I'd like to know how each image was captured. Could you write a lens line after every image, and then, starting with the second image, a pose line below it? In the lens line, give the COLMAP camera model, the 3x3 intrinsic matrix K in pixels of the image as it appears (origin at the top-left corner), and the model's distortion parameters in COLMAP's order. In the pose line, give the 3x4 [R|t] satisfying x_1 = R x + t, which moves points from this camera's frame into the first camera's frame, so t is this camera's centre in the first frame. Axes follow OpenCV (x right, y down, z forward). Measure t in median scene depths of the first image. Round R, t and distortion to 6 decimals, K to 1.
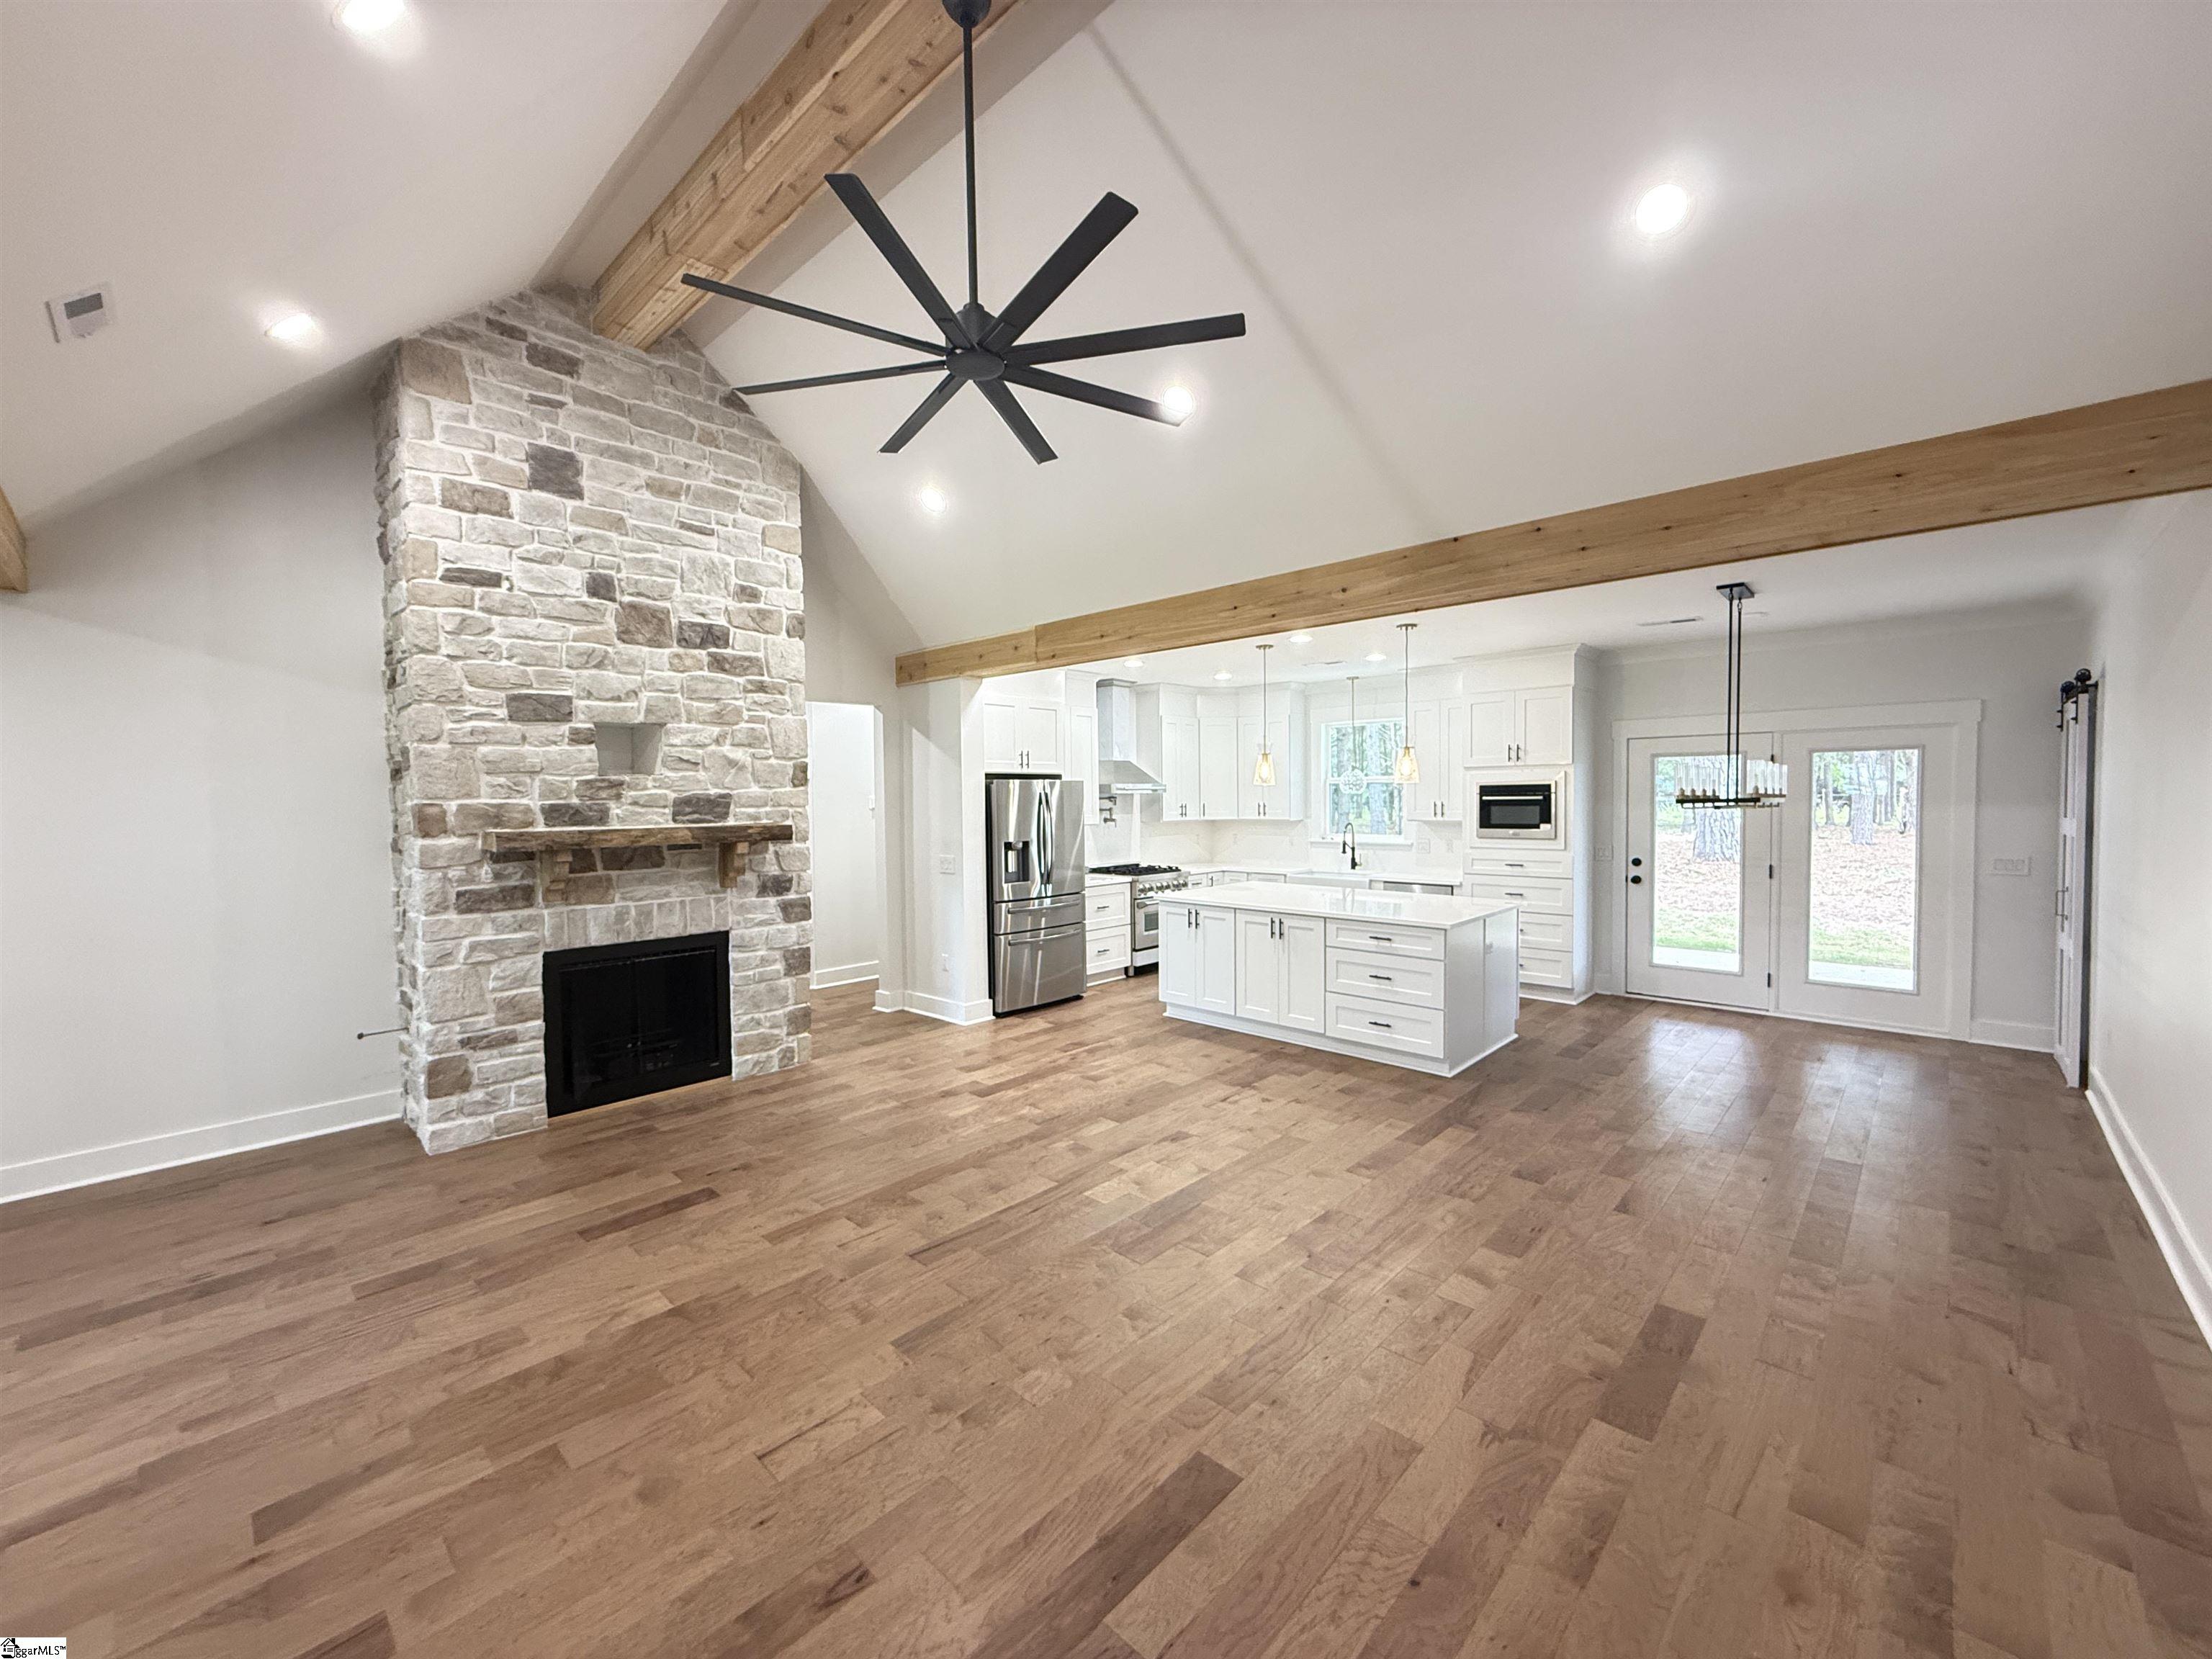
lens RADIAL K [[881.0, 0, 1101.4], [0, 881.0, 828.0], [0, 0, 1]] dist [-0.001257, -0.000164]
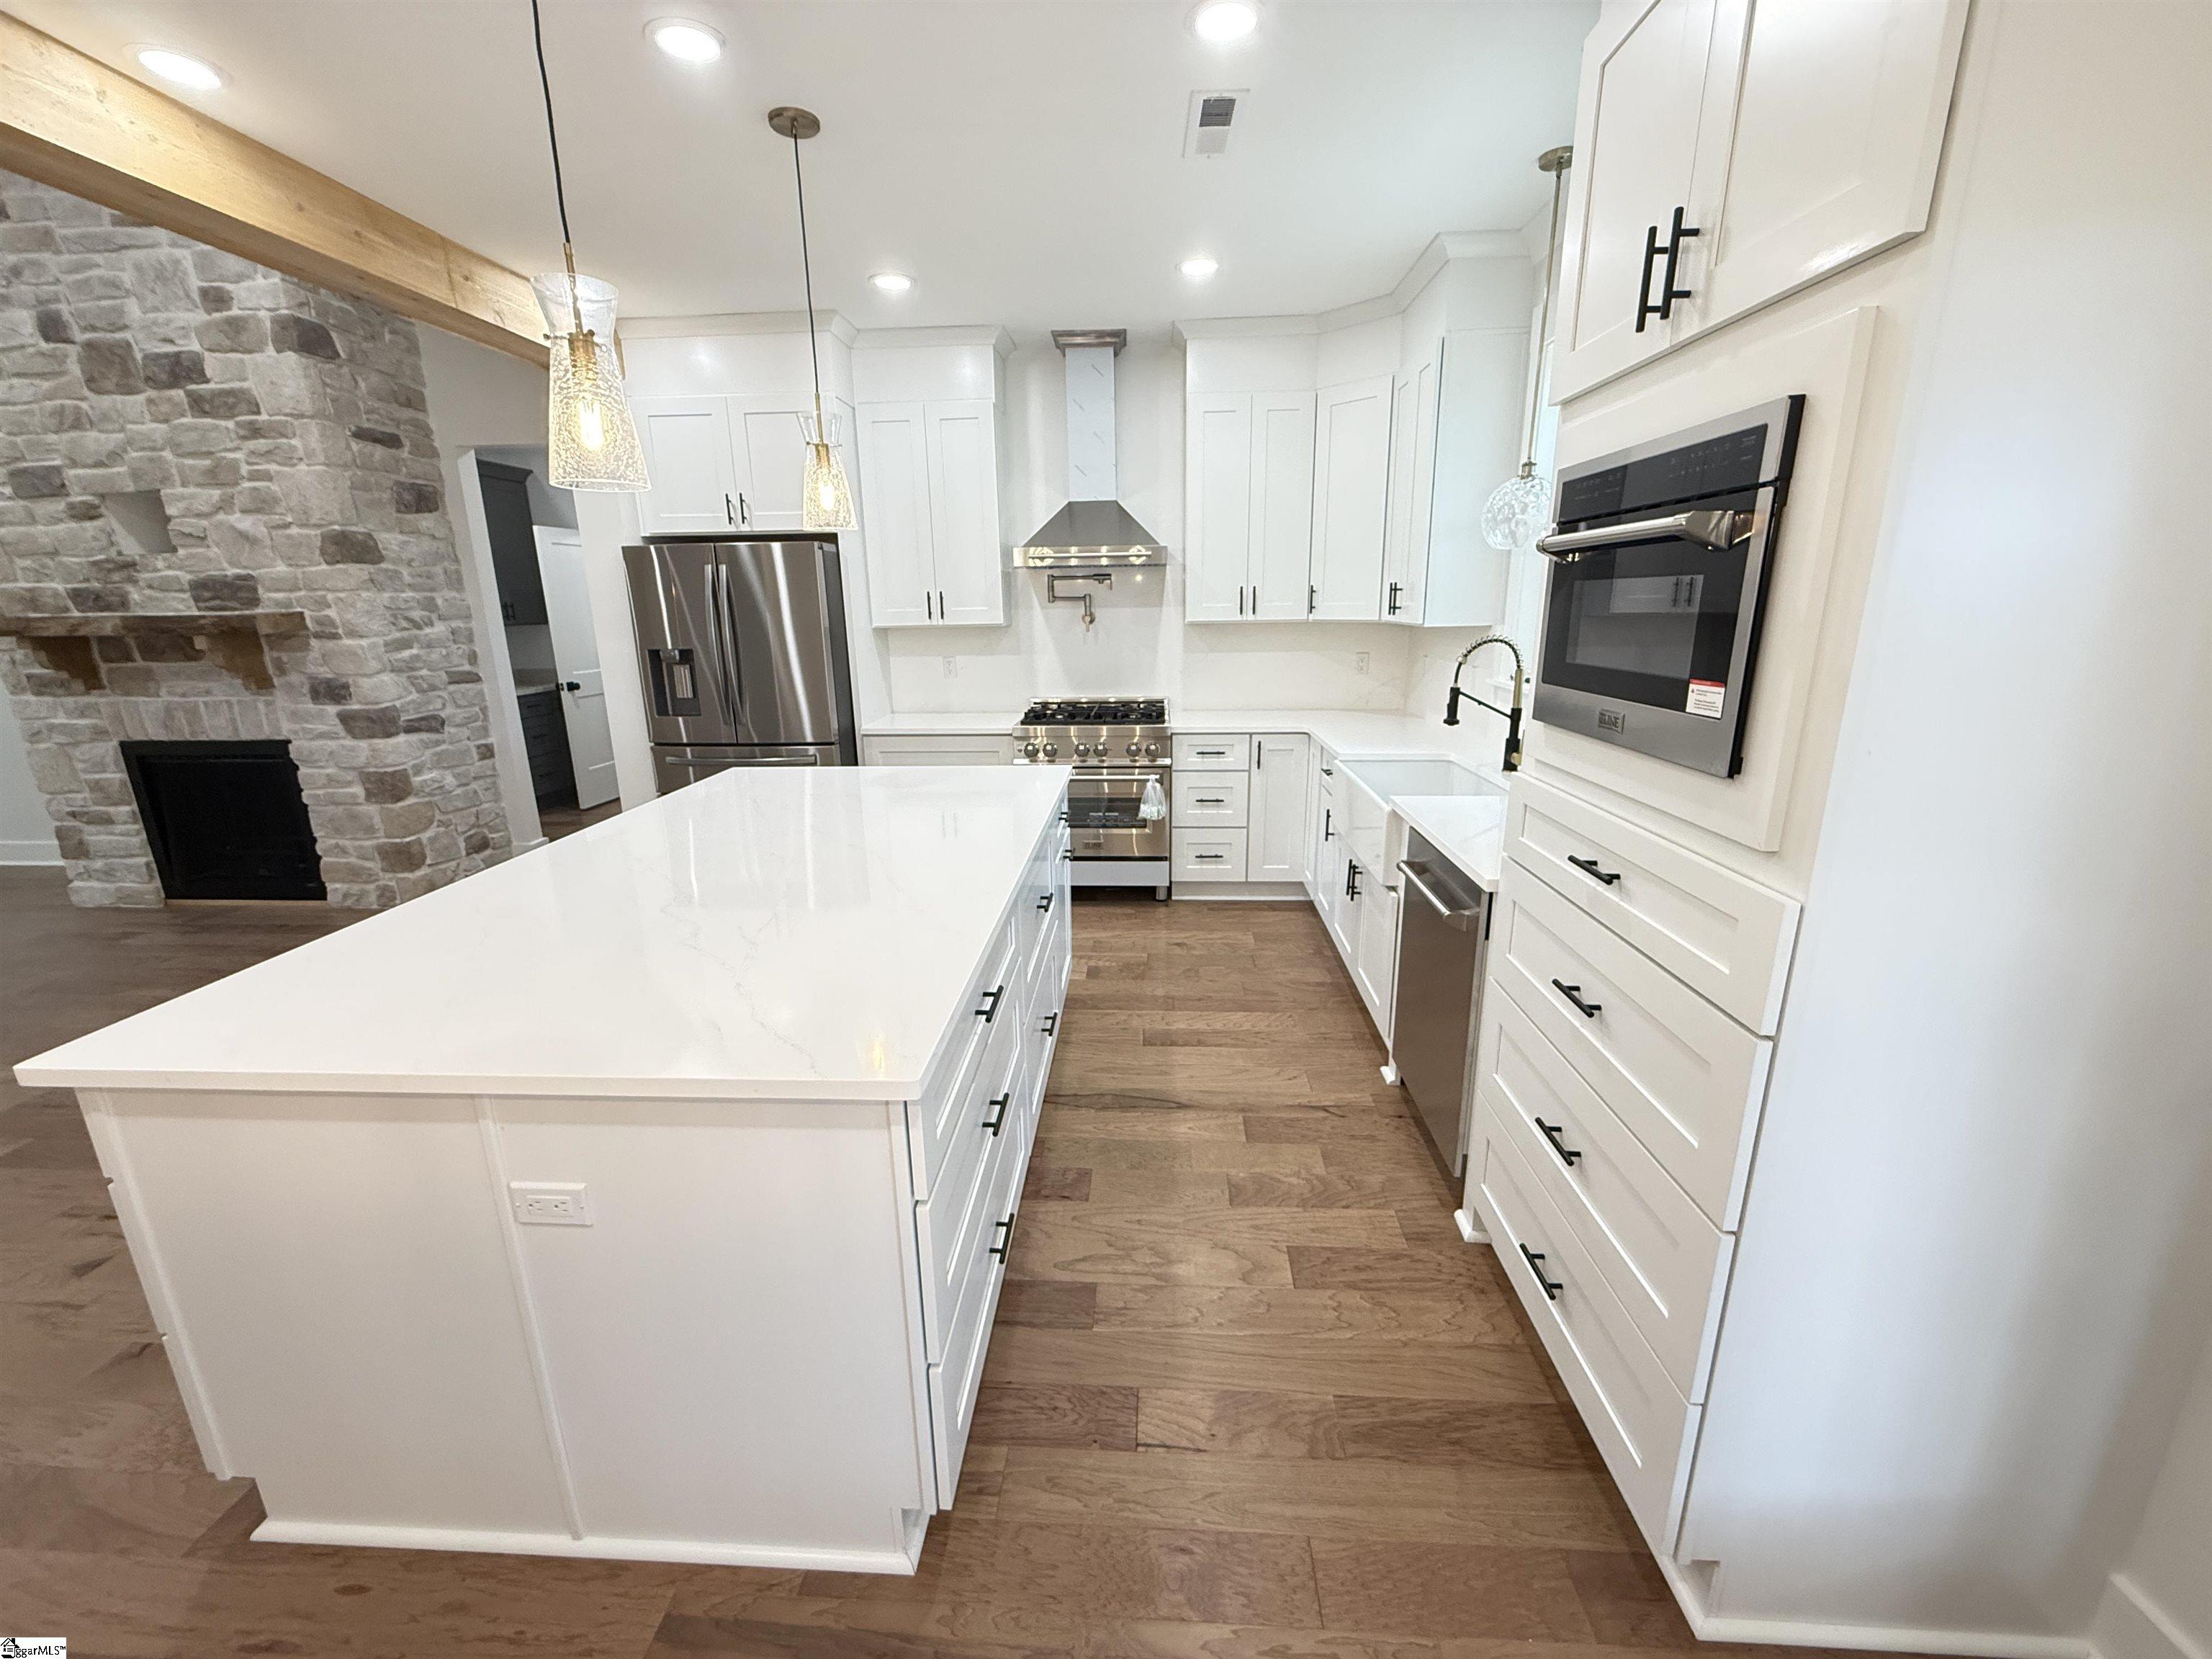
lens RADIAL K [[881.0, 0, 1103.0], [0, 881.0, 827.6], [0, 0, 1]] dist [-0.001257, -0.000164]
pose [[0.643555, 0.194335, -0.740318, 0.785718], [-0.020148, 0.971196, 0.237427, -0.021771], [0.765135, -0.137882, 0.628934, 1.120922]]
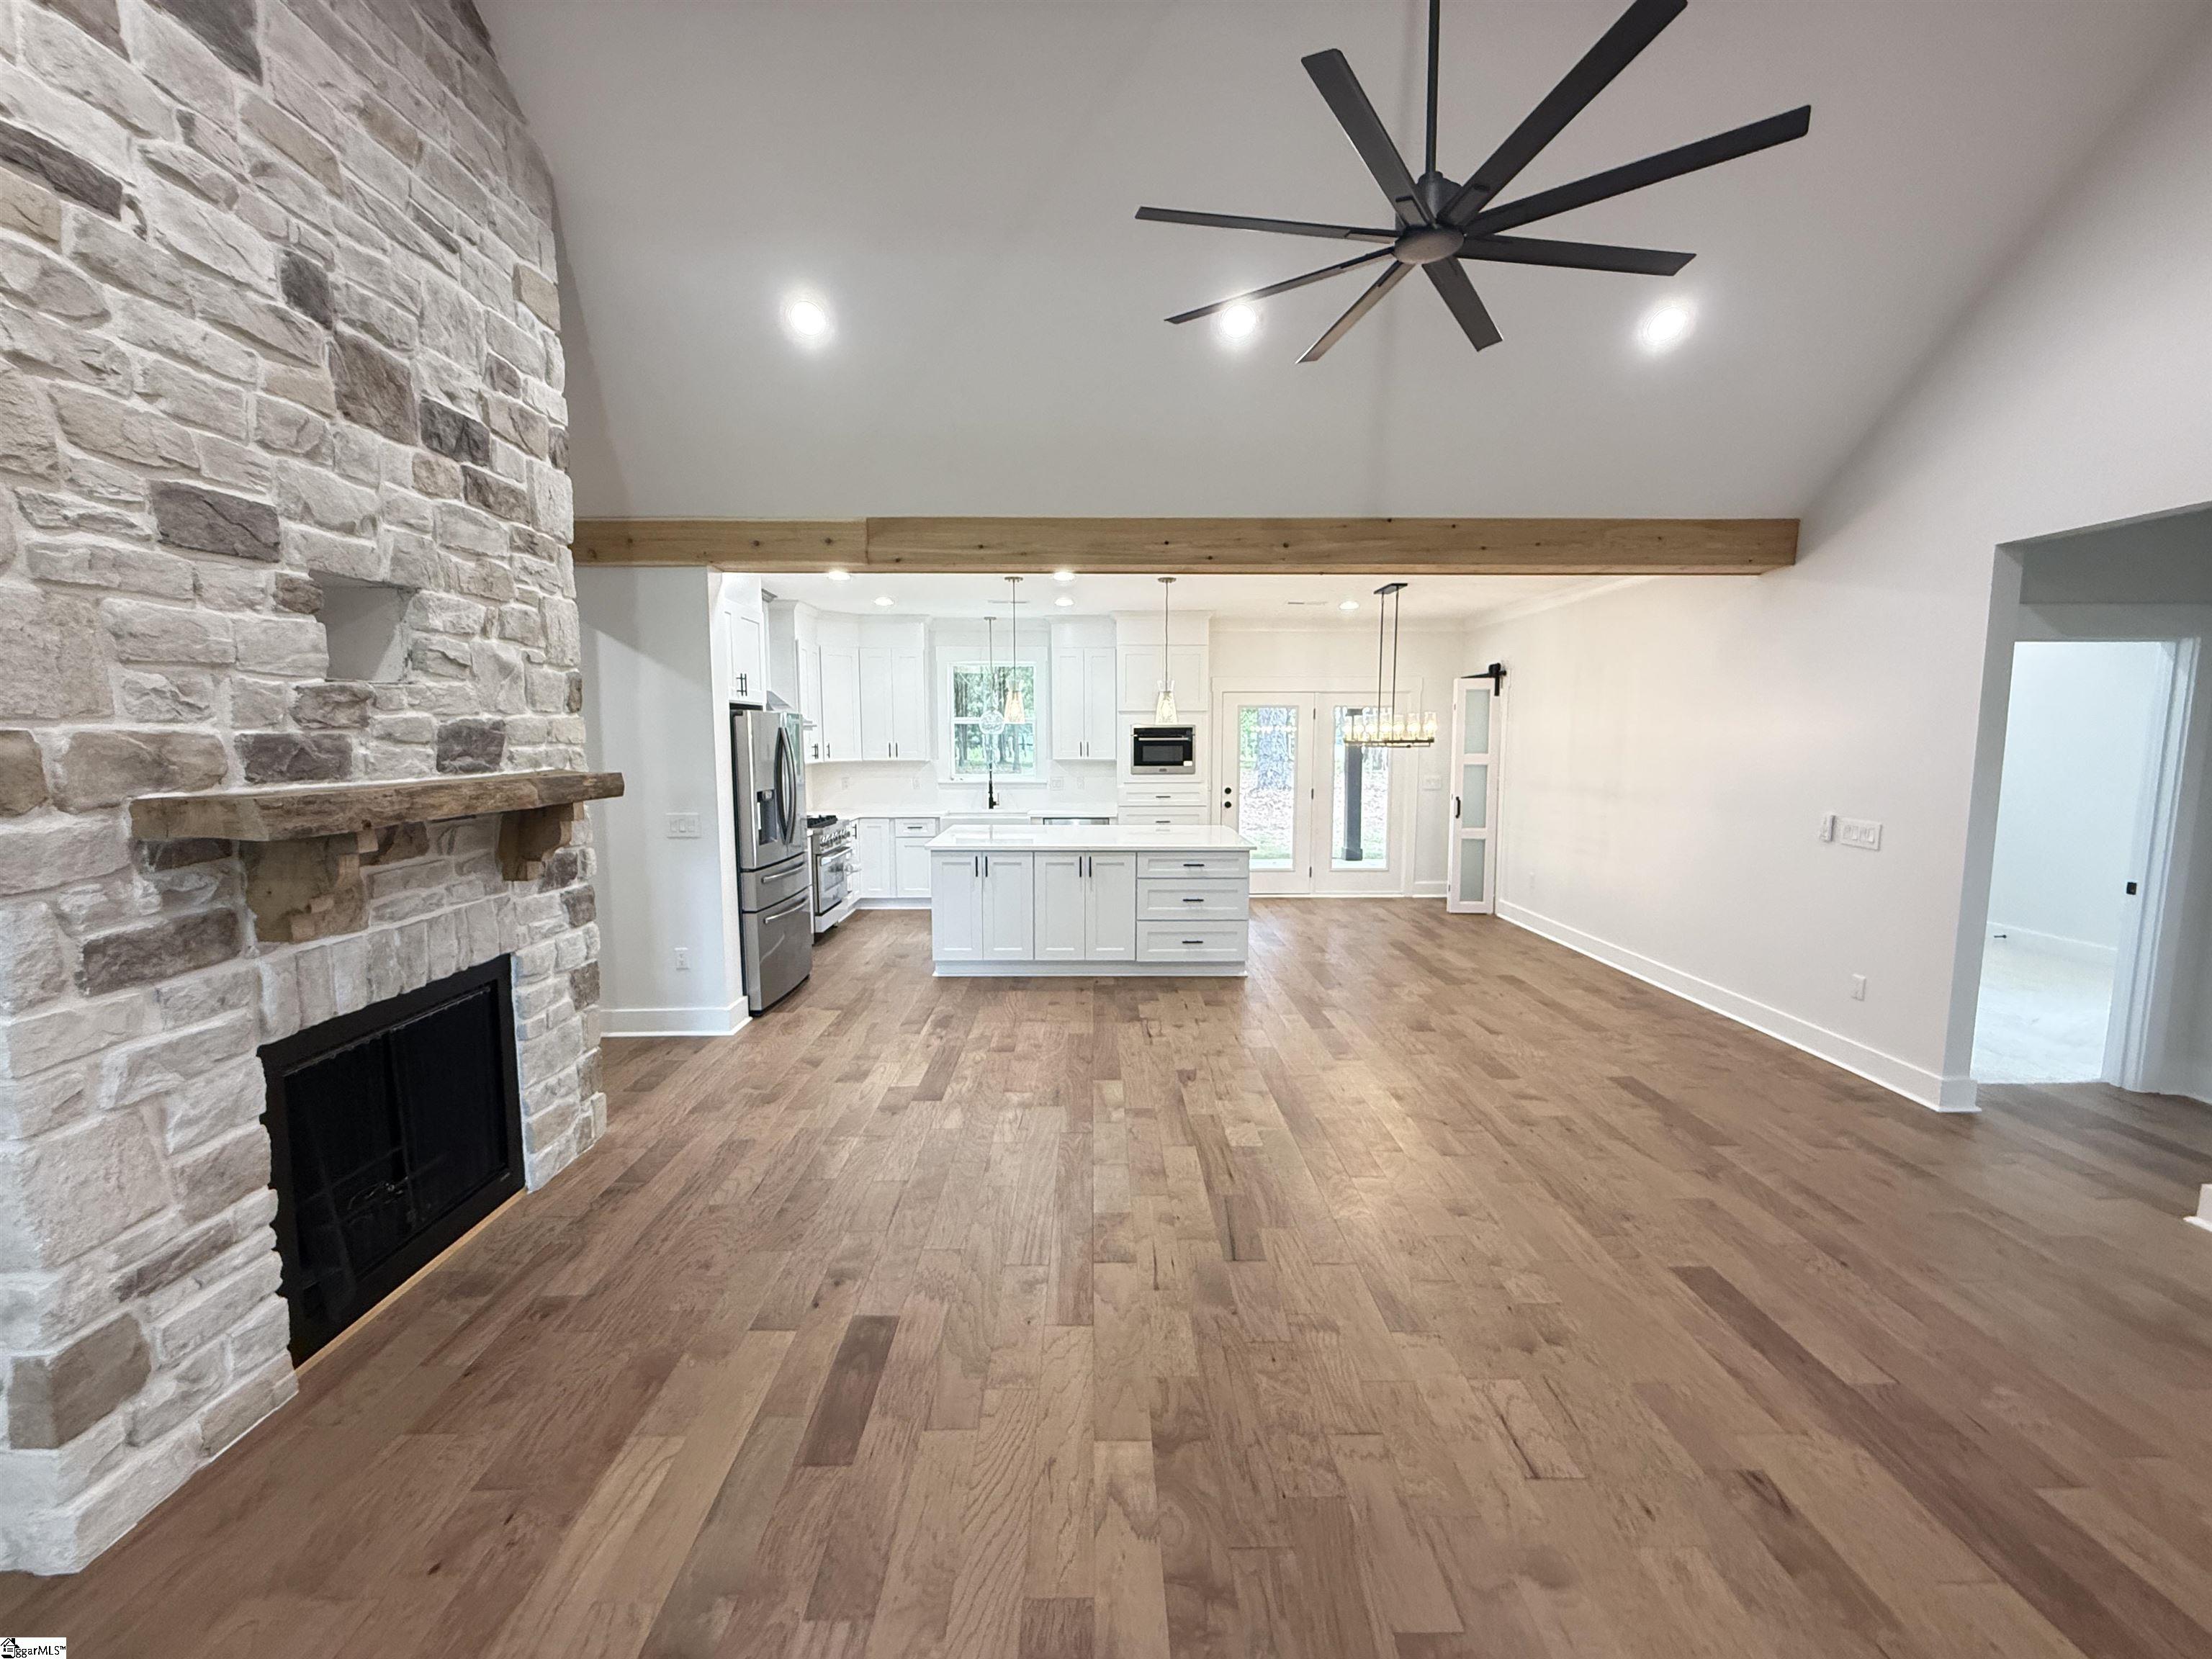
lens RADIAL K [[881.0, 0, 1100.1], [0, 881.0, 827.5], [0, 0, 1]] dist [-0.001257, -0.000164]
pose [[0.716622, -0.062805, 0.694629, -0.580665], [0.018080, 0.997276, 0.071516, -0.003377], [-0.697228, -0.038691, 0.715805, 0.317428]]
